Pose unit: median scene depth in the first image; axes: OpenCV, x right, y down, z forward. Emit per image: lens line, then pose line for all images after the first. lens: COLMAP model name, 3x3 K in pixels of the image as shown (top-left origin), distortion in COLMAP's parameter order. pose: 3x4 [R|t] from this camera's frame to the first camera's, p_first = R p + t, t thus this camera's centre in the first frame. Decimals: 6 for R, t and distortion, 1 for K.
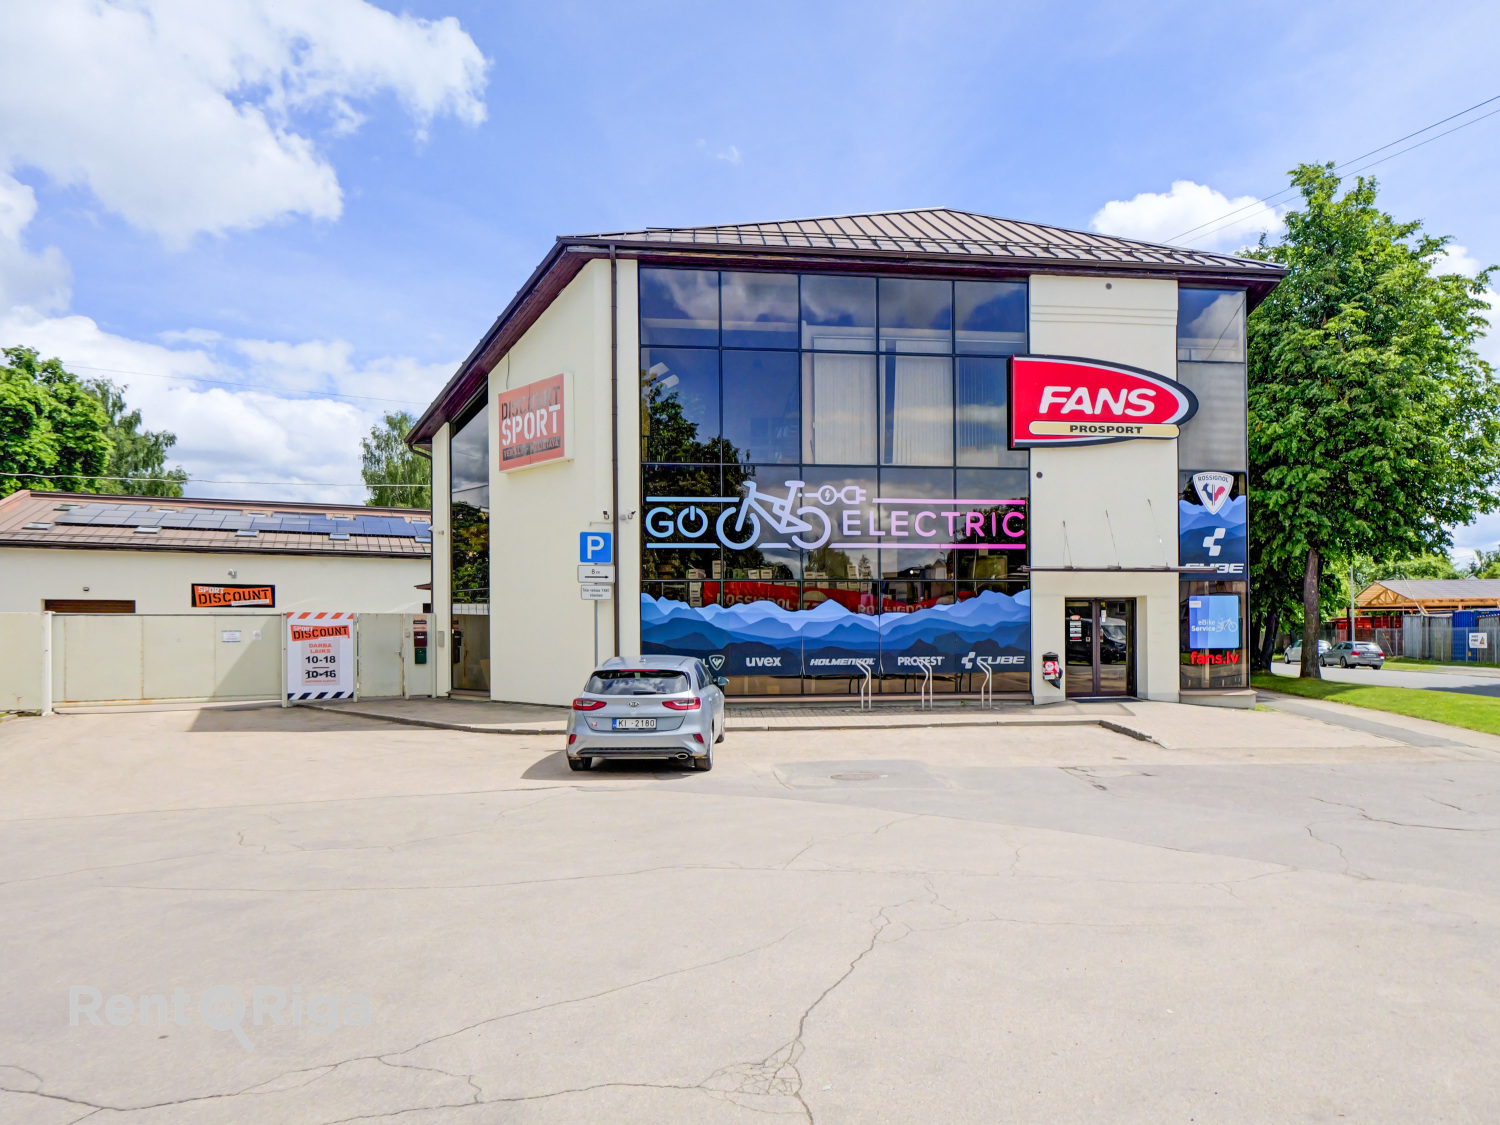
lens RADIAL K [[941.4, 0, 864.0], [0, 941.4, 646.0], [0, 0, 1]] dist [-0.000584, -0.000286]
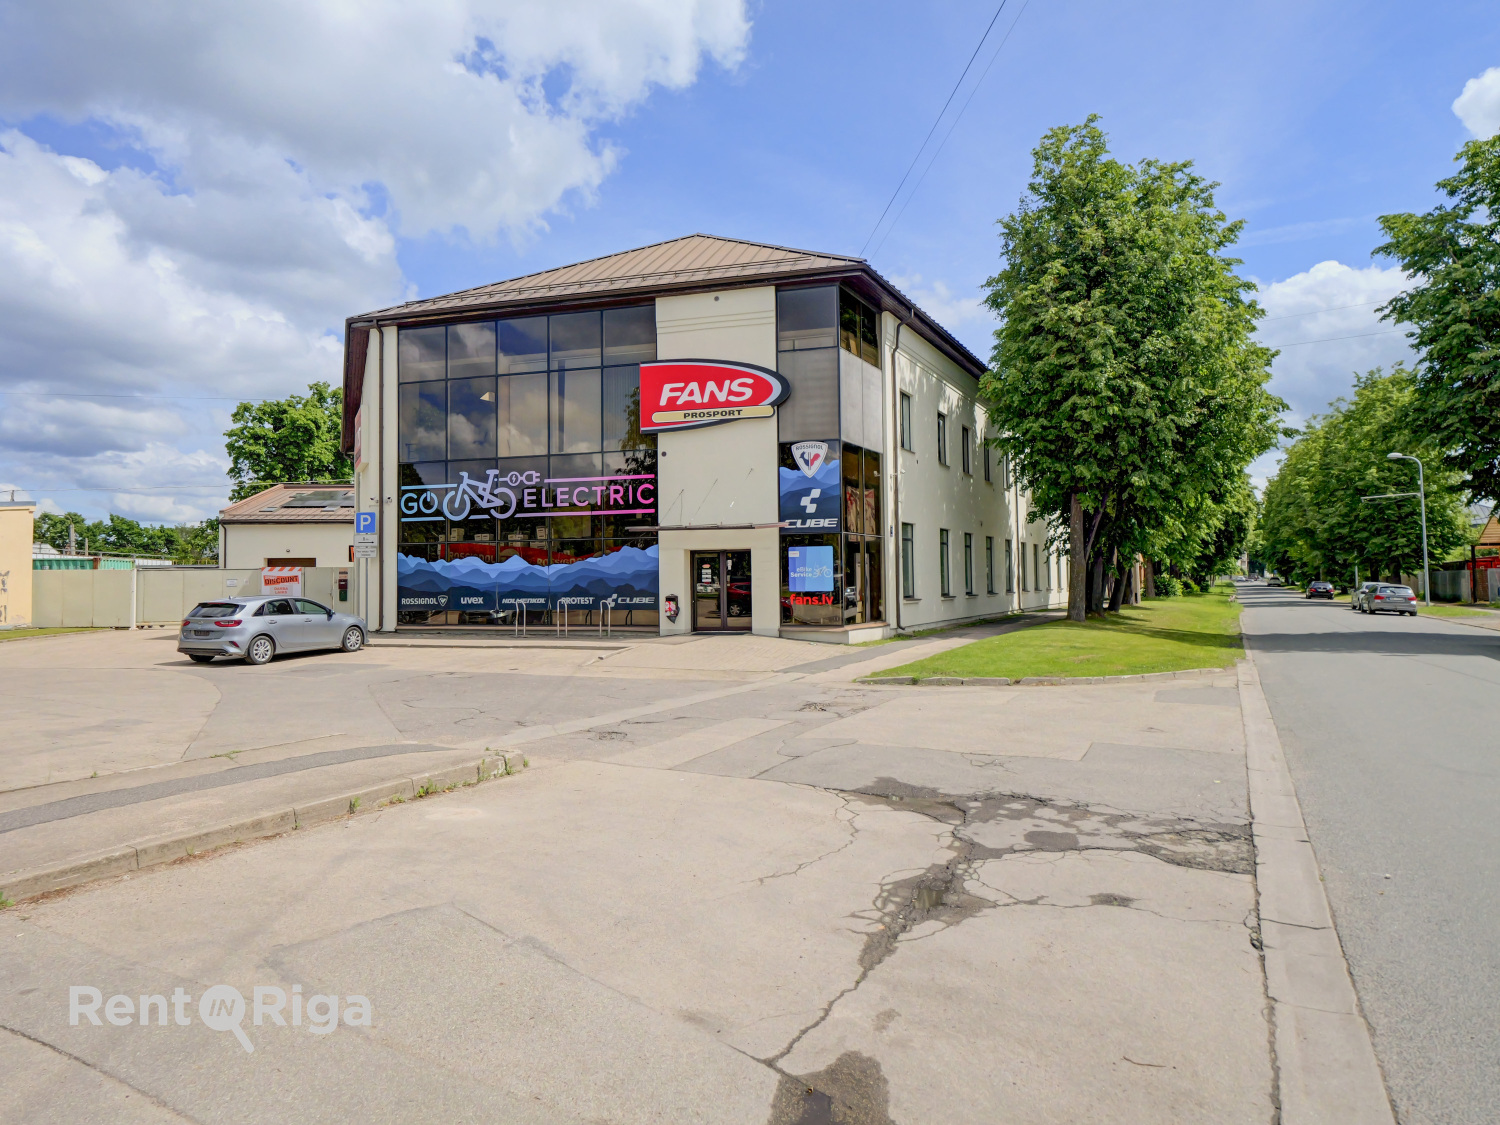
lens RADIAL K [[910.9, 0, 750.0], [0, 910.9, 562.5], [0, 0, 1]] dist [-0.000493, -0.000225]
pose [[0.919765, -0.010504, -0.392329, 0.773757], [-0.001030, 0.999574, -0.029177, -0.000489], [0.392468, 0.027240, 0.919362, -0.075520]]
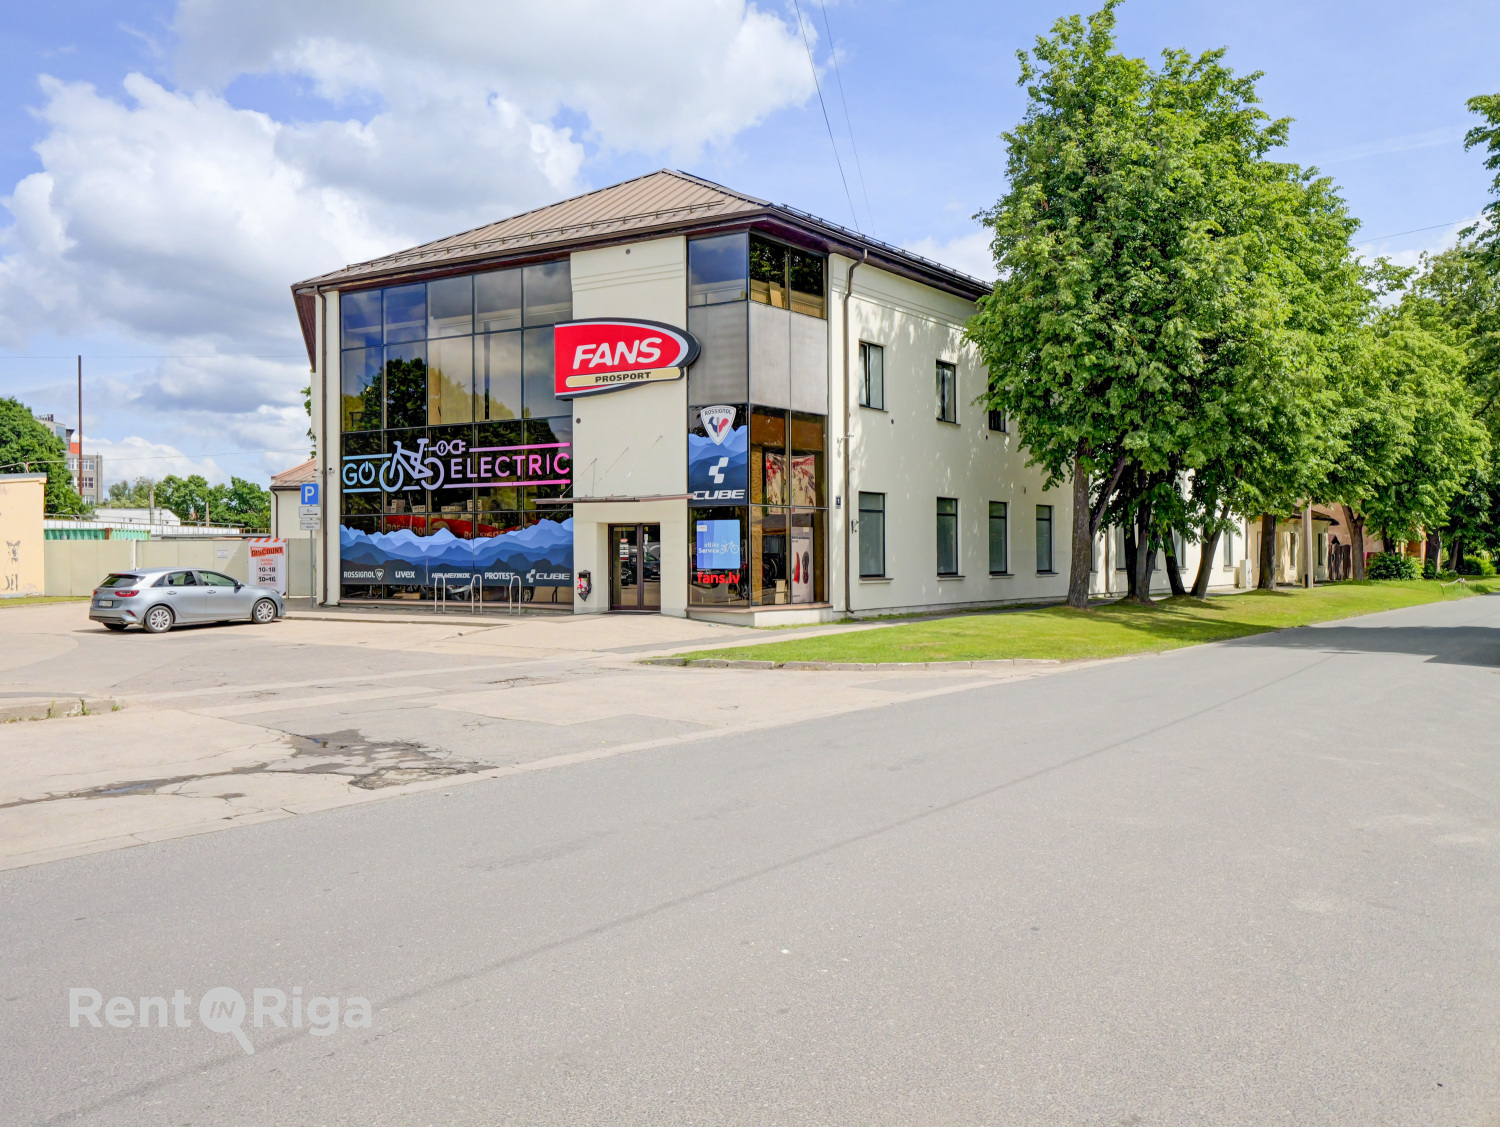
lens RADIAL K [[1128.5, 0, 754.8], [0, 1128.5, 569.3], [0, 0, 1]] dist [-0.000309, -0.001268]
pose [[0.821764, 0.012400, -0.569693, 1.184527], [-0.010537, 0.999923, 0.006564, -0.006374], [0.569731, 0.000609, 0.821831, -0.040995]]
